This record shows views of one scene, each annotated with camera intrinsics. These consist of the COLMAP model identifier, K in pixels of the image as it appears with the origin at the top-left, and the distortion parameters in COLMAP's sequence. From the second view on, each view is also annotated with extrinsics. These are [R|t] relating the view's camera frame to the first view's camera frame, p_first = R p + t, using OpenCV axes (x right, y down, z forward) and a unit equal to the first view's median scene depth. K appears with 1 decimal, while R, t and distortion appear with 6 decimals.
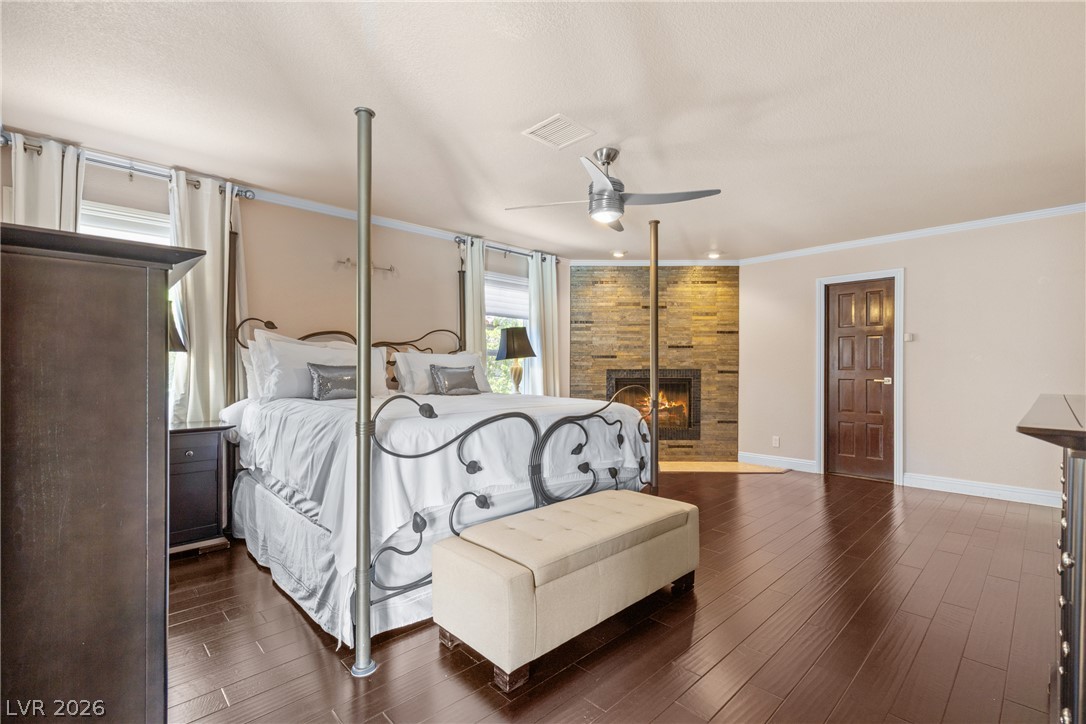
lens RADIAL K [[487.1, 0, 545.4], [0, 487.1, 360.7], [0, 0, 1]] dist [0.010401, 0.000390]
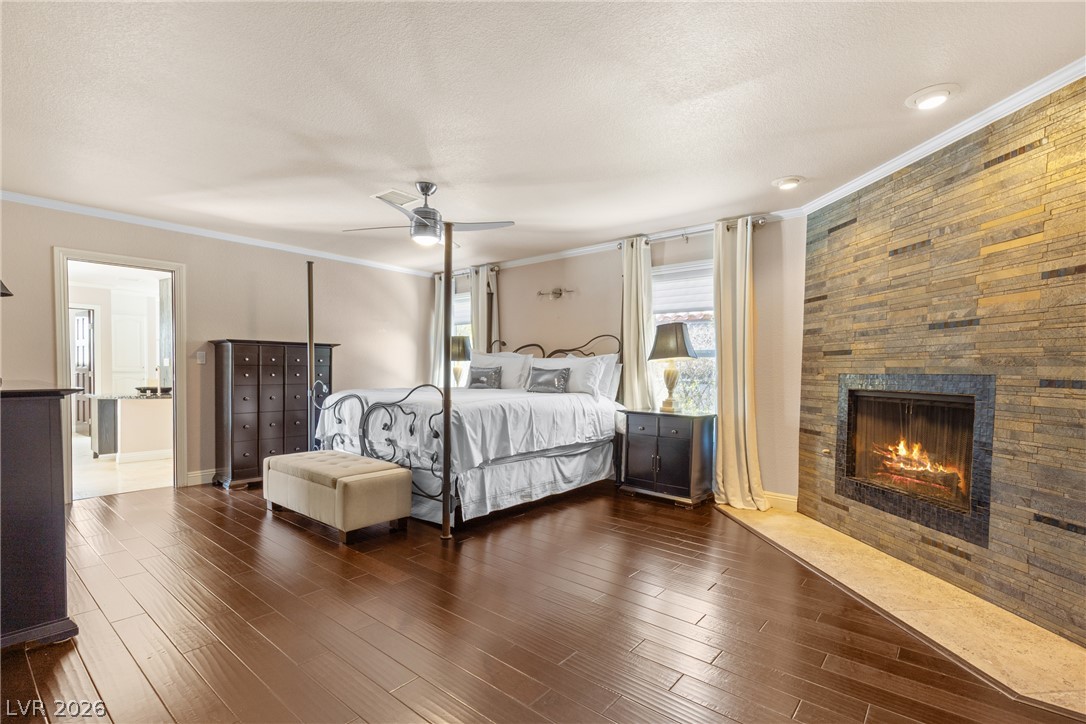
lens RADIAL K [[498.3, 0, 545.9], [0, 498.3, 371.5], [0, 0, 1]] dist [-0.000068, 0.000109]
pose [[0.110263, 0.003910, -0.993895, 0.687295], [0.008110, 0.999955, 0.004833, 0.009278], [0.993869, -0.008594, 0.110226, 0.584889]]
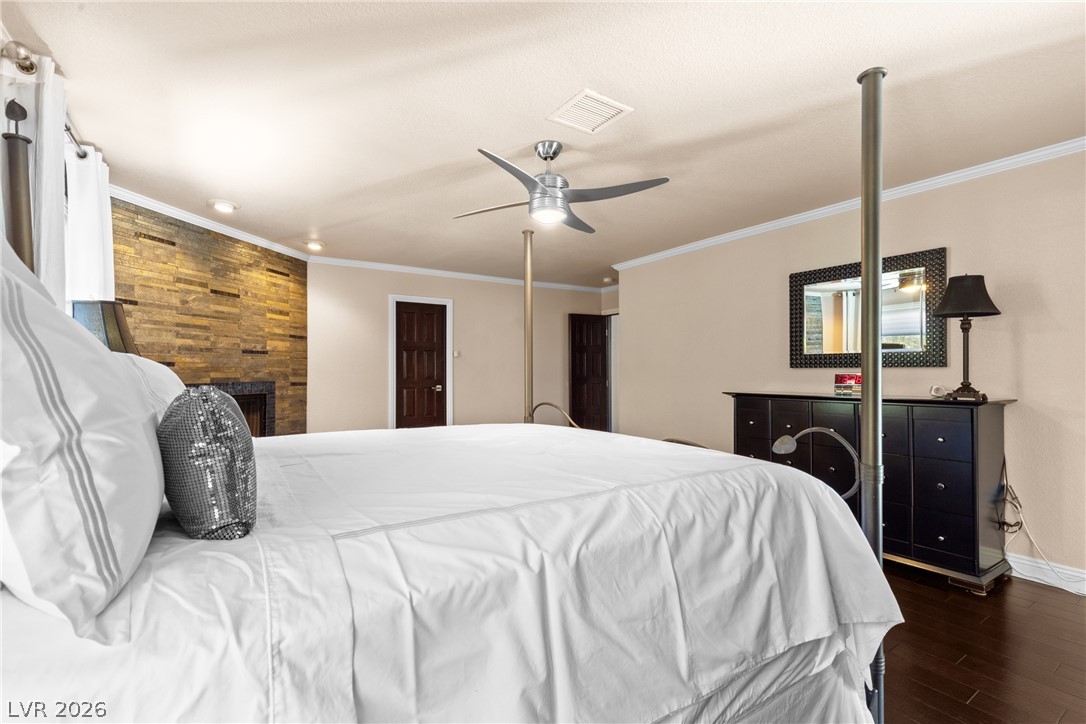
lens RADIAL K [[487.1, 0, 545.4], [0, 487.1, 360.7], [0, 0, 1]] dist [0.010401, 0.000390]
pose [[0.172655, 0.022115, 0.984734, -0.387505], [-0.012396, 0.999718, -0.020278, -0.005509], [-0.984904, -0.008706, 0.172880, 0.430848]]
